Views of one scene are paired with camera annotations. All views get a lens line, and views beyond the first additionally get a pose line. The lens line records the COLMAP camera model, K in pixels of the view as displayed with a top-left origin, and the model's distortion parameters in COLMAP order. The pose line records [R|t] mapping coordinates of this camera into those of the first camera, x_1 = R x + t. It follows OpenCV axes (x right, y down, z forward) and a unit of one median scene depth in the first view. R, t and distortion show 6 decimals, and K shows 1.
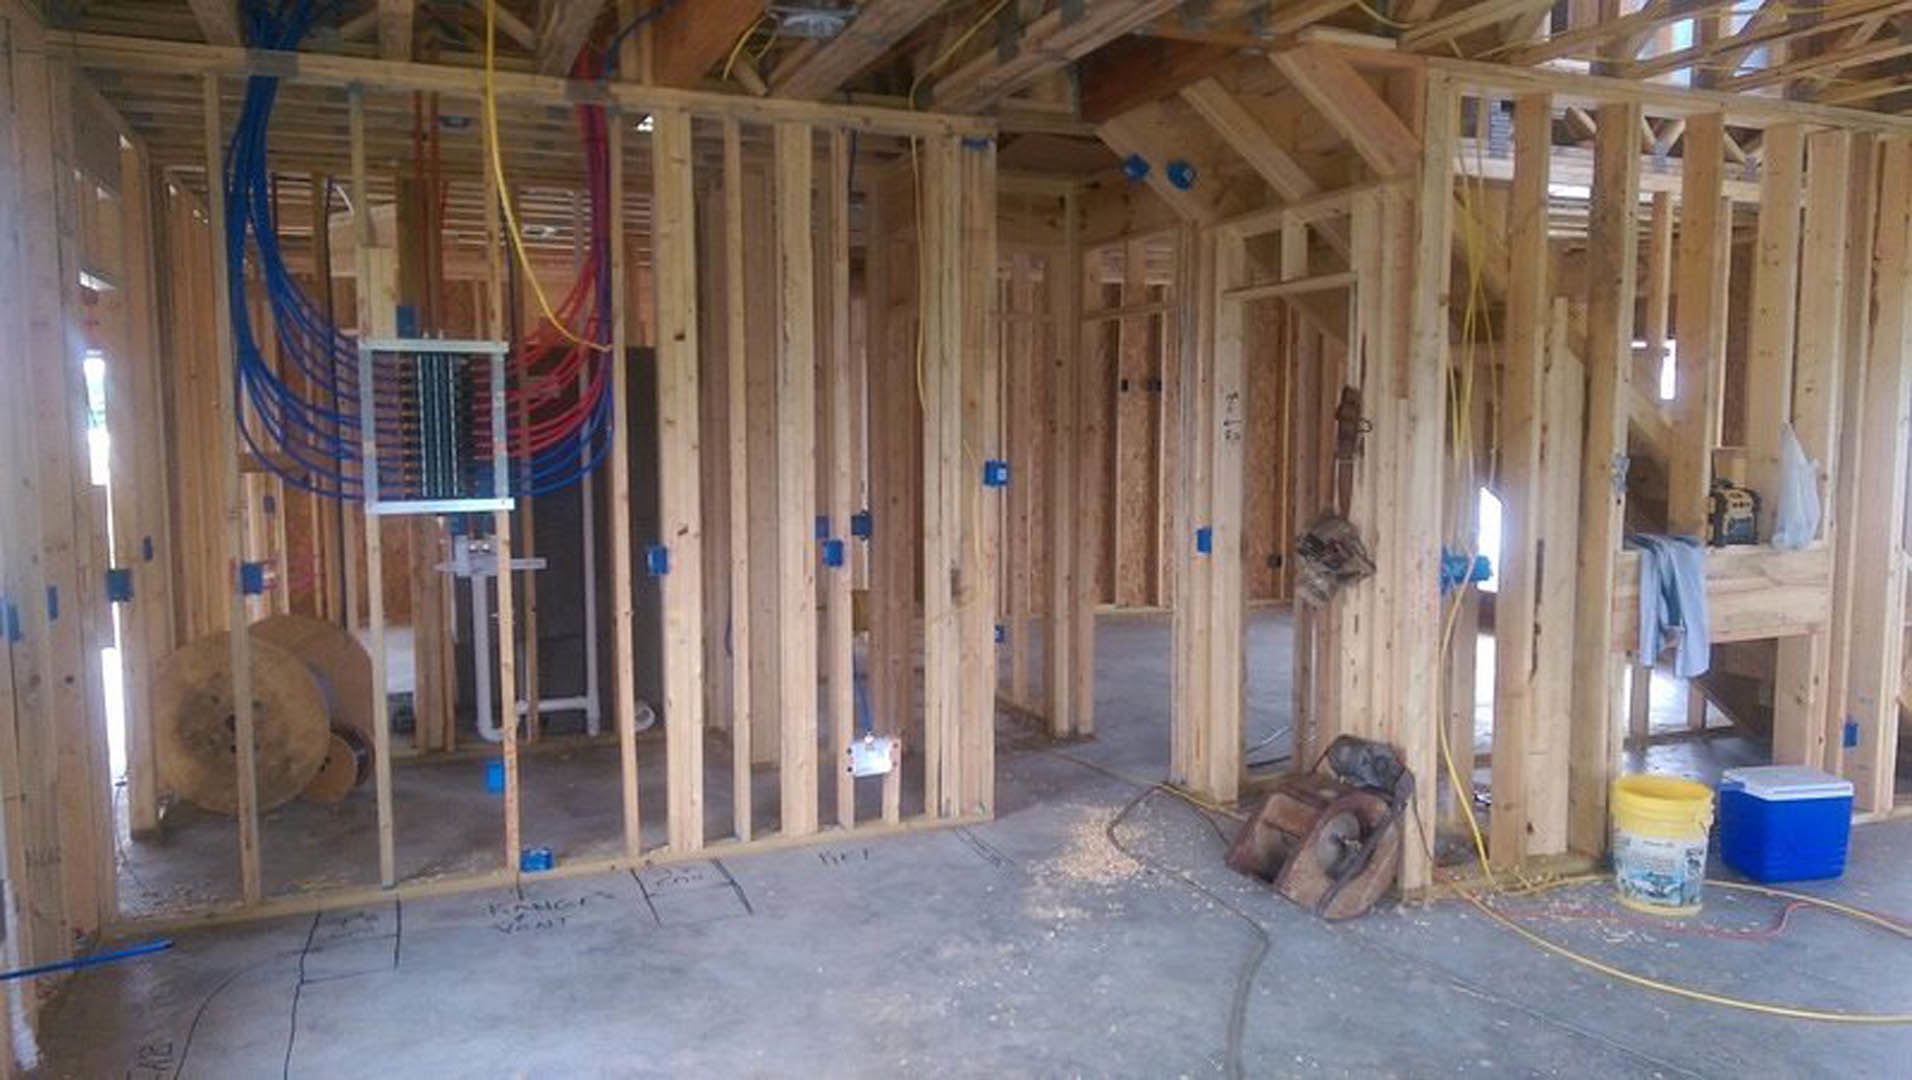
lens RADIAL K [[1335.4, 0, 956.0], [0, 1335.4, 540.0], [0, 0, 1]] dist [0.004009, 0.000447]
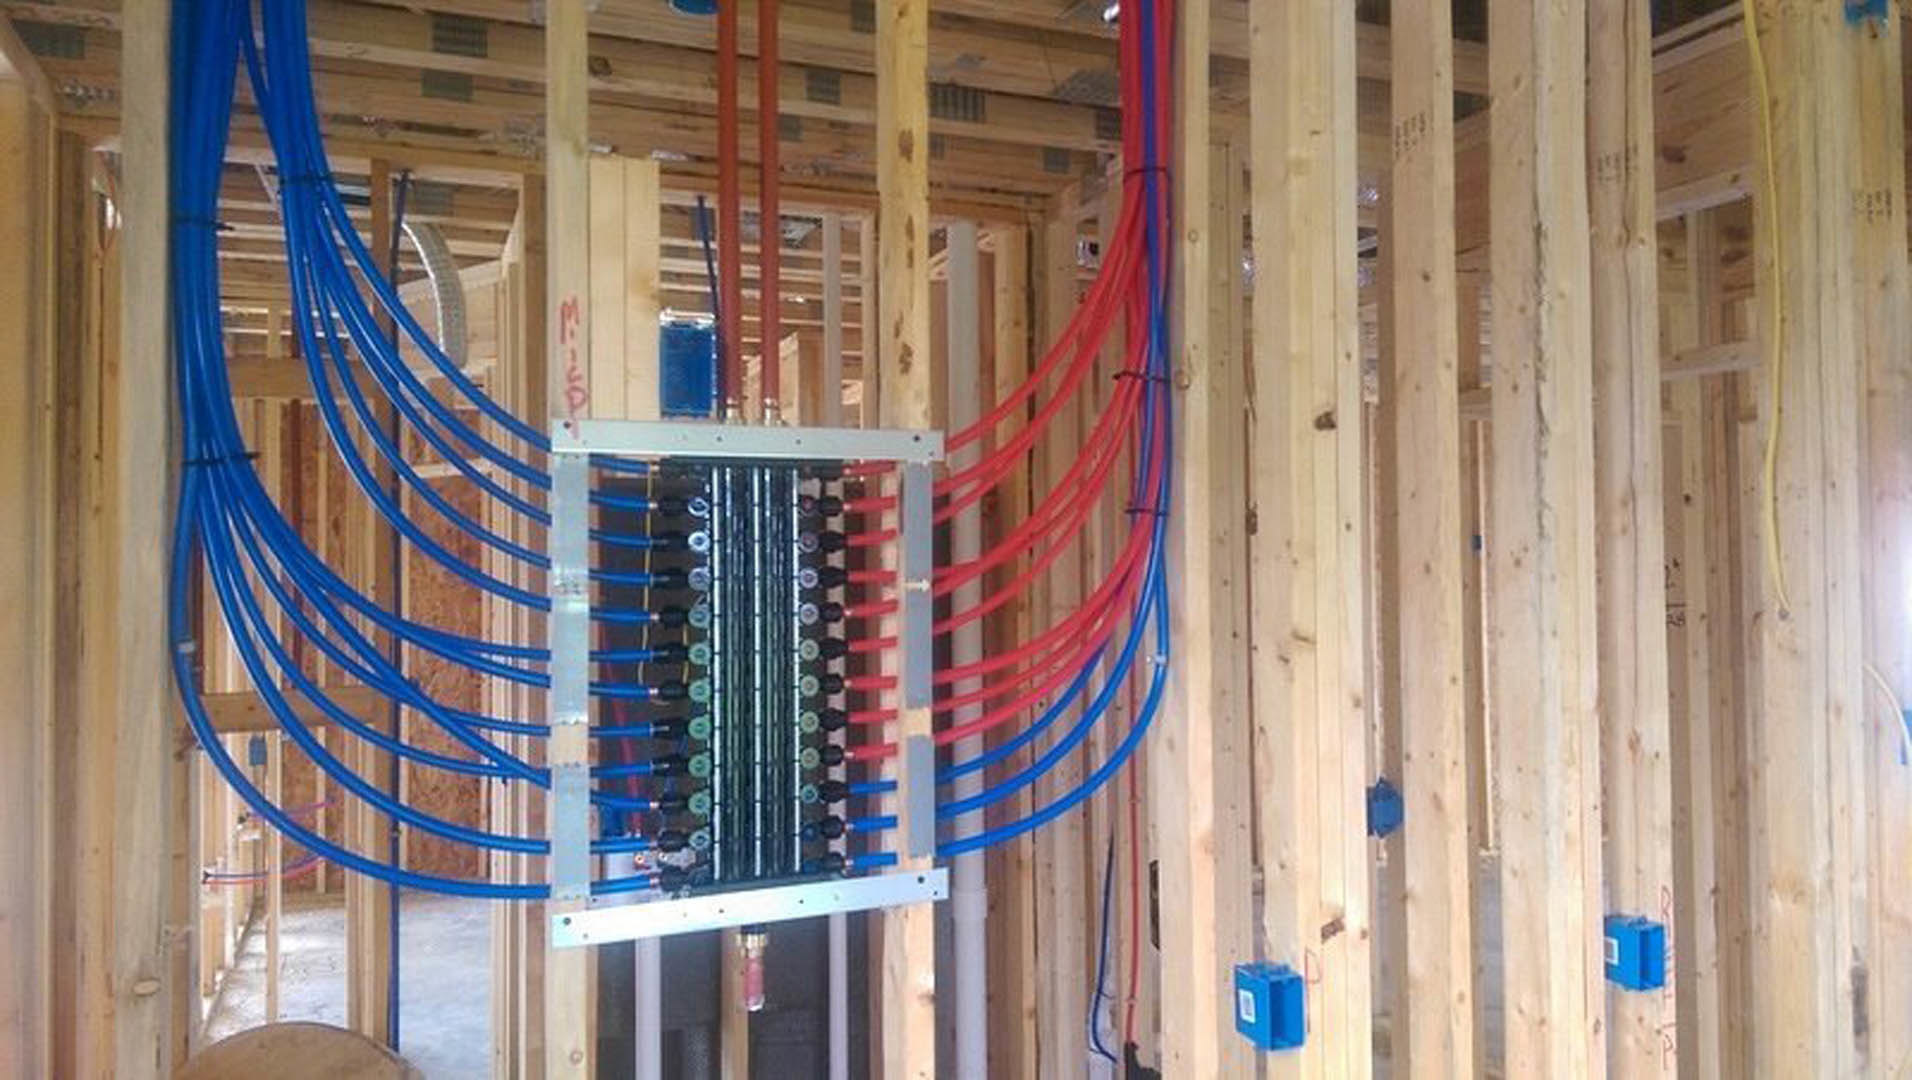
lens RADIAL K [[1419.4, 0, 956.0], [0, 1419.4, 540.0], [0, 0, 1]] dist [-0.005692, -0.001985]
pose [[0.999905, -0.010189, -0.009256, -0.285277], [0.009041, 0.993138, -0.116600, -0.065106], [0.010381, 0.116505, 0.993136, 0.541543]]
